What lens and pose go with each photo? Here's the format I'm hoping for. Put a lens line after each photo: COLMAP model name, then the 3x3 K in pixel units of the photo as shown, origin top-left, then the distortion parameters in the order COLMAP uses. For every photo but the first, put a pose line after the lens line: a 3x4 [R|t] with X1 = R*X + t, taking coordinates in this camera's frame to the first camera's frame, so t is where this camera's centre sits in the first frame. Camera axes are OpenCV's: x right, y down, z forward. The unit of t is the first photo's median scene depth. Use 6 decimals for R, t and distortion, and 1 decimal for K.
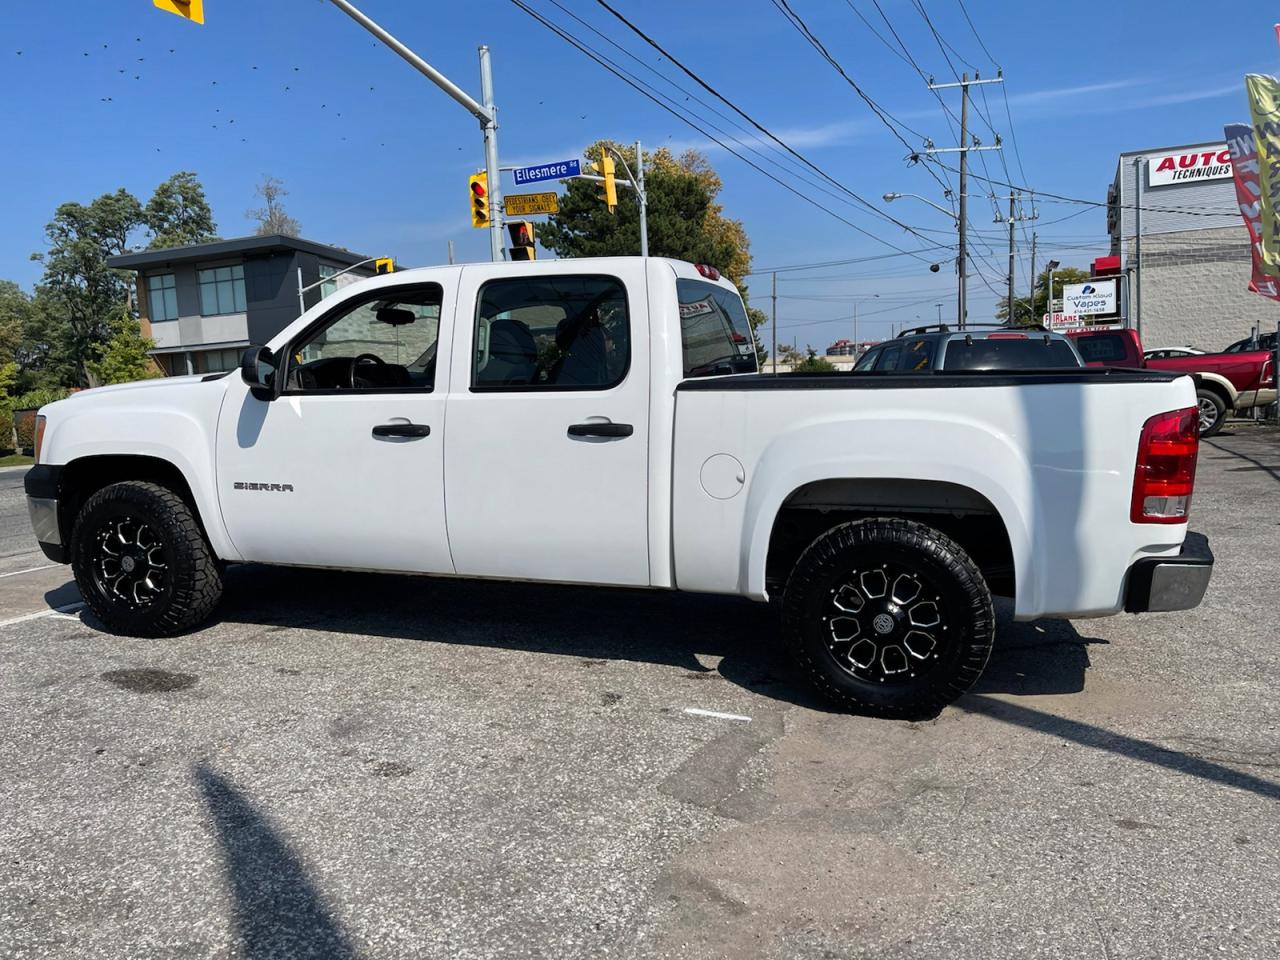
lens RADIAL K [[972.3, 0, 629.0], [0, 972.3, 491.6], [0, 0, 1]] dist [0.067220, -0.089571]
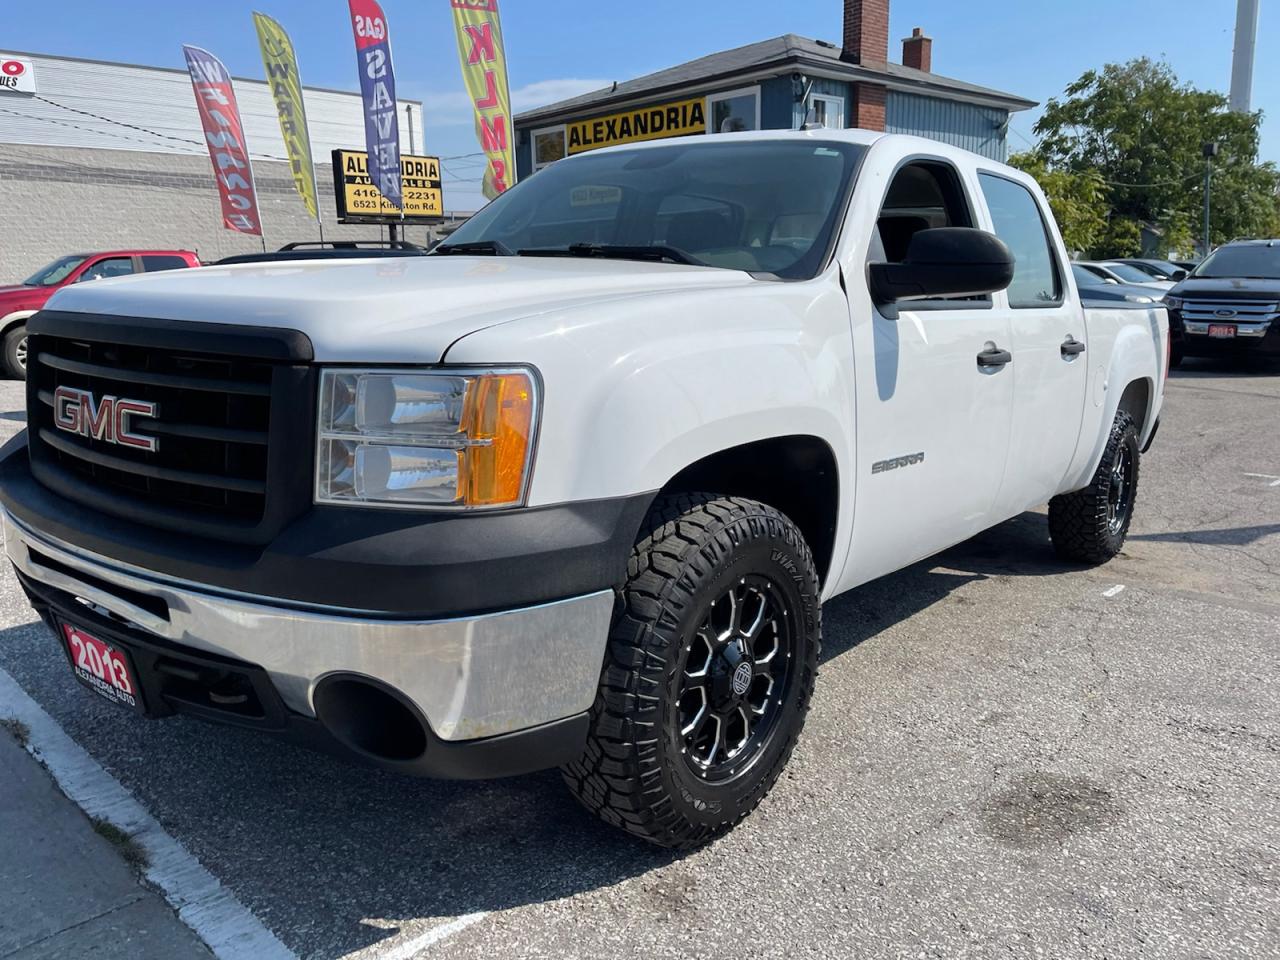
lens RADIAL K [[972.3, 0, 633.9], [0, 972.3, 496.8], [0, 0, 1]] dist [0.067220, -0.089571]
pose [[0.344192, -0.162916, 0.924657, -0.964981], [0.091071, 0.985980, 0.139820, -0.080891], [-0.934472, 0.036084, 0.354204, 0.916634]]
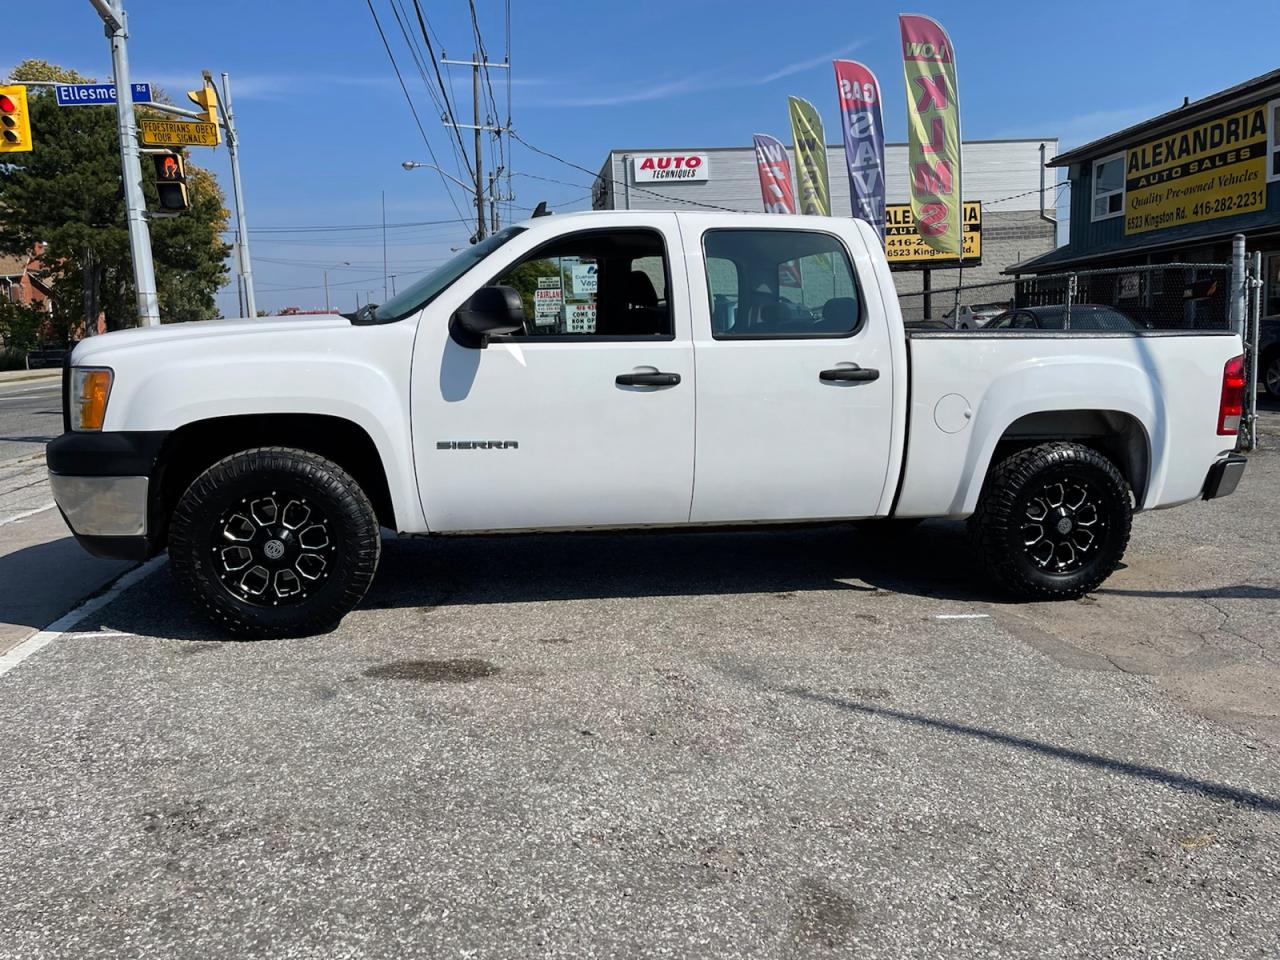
lens RADIAL K [[972.3, 0, 633.9], [0, 972.3, 488.5], [0, 0, 1]] dist [0.067220, -0.089571]
pose [[0.853174, -0.065107, 0.517547, -0.695197], [0.051244, 0.997842, 0.041052, 0.005110], [-0.519103, -0.008503, 0.854669, 0.163319]]
